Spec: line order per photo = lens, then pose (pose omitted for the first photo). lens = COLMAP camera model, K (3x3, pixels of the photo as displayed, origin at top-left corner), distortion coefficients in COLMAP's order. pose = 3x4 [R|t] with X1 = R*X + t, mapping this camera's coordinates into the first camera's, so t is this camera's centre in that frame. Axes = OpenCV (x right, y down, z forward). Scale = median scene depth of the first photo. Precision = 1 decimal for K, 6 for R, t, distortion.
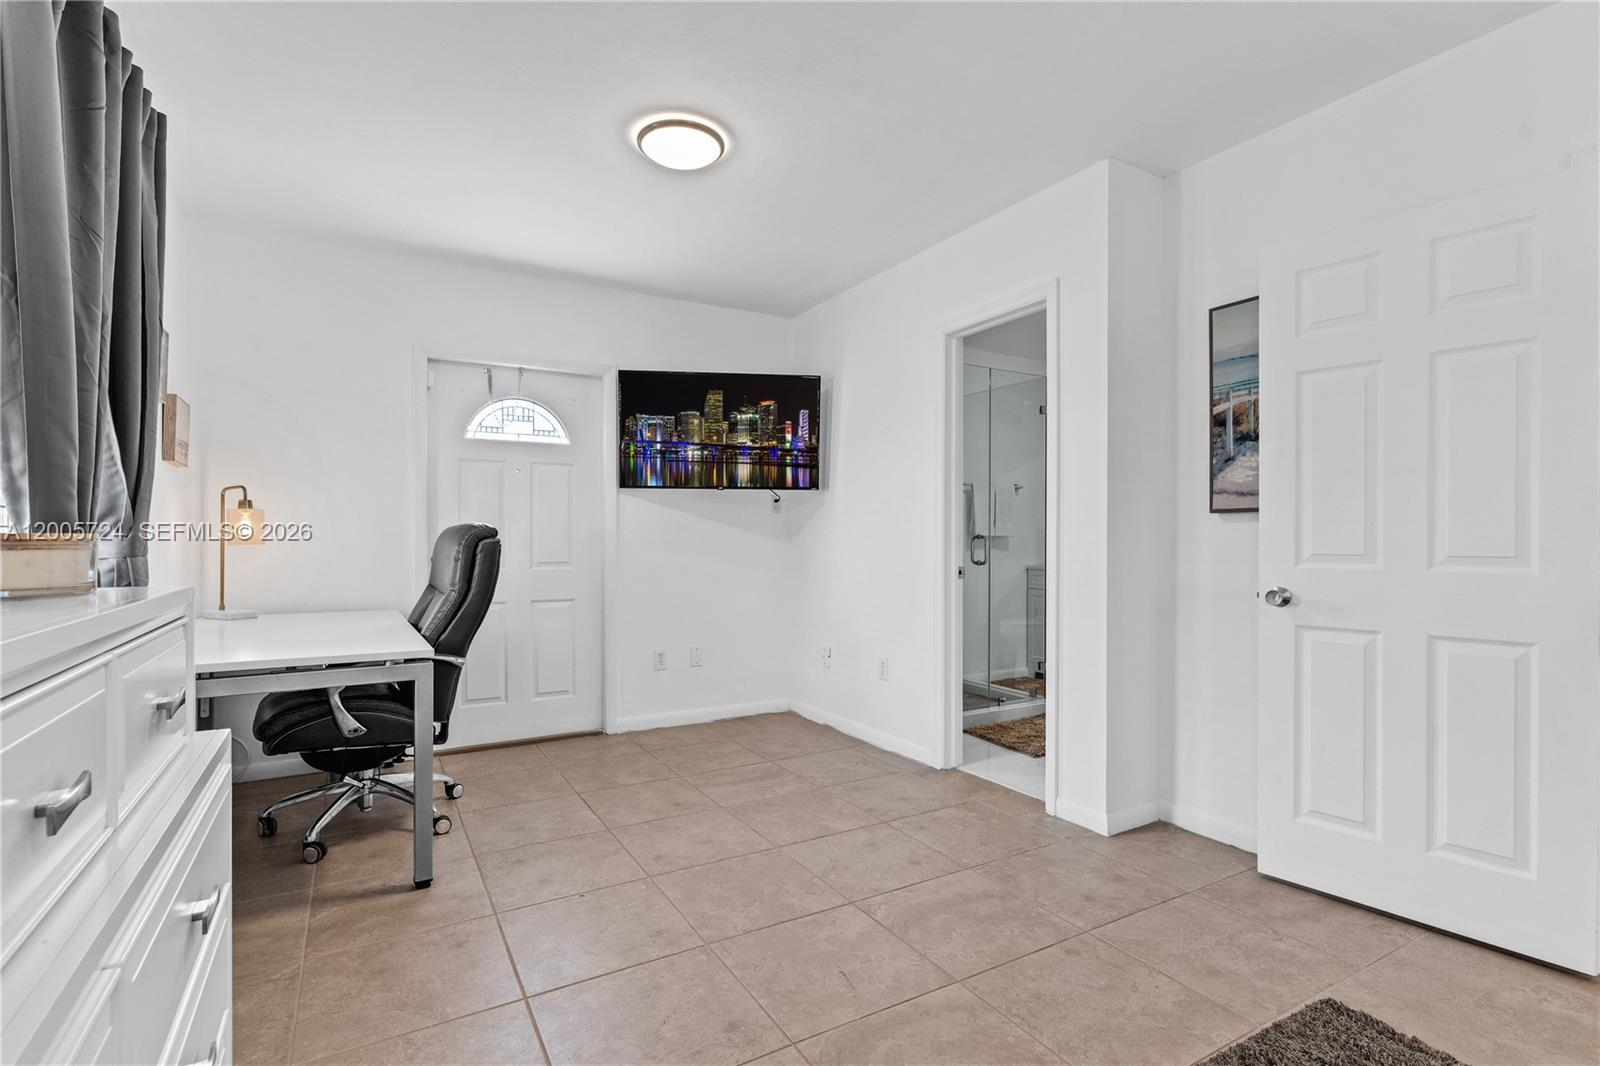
lens RADIAL K [[759.9, 0, 798.5], [0, 759.9, 559.3], [0, 0, 1]] dist [0.000949, 0.000059]
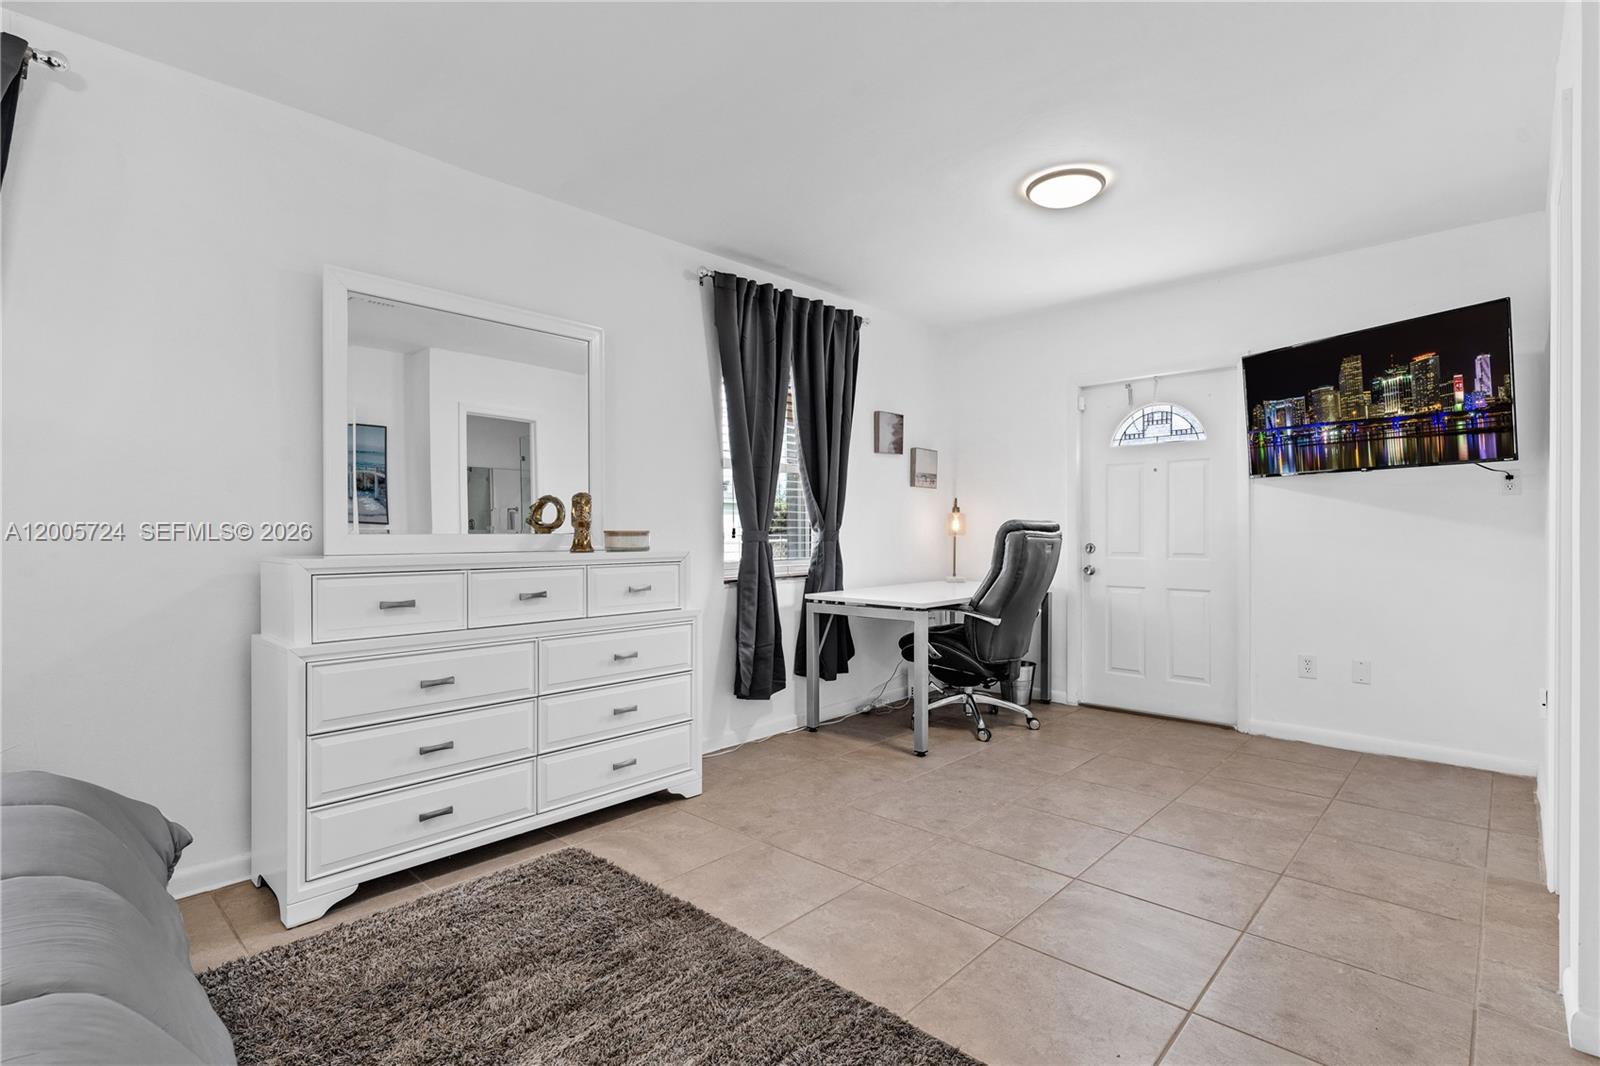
lens RADIAL K [[755.5, 0, 800.0], [0, 755.5, 533.0], [0, 0, 1]] dist [-0.003838, -0.000187]
pose [[0.280100, -0.001793, -0.959969, 0.524649], [-0.020077, 0.999769, -0.007725, -0.007087], [0.959761, 0.021437, 0.280000, 0.177302]]
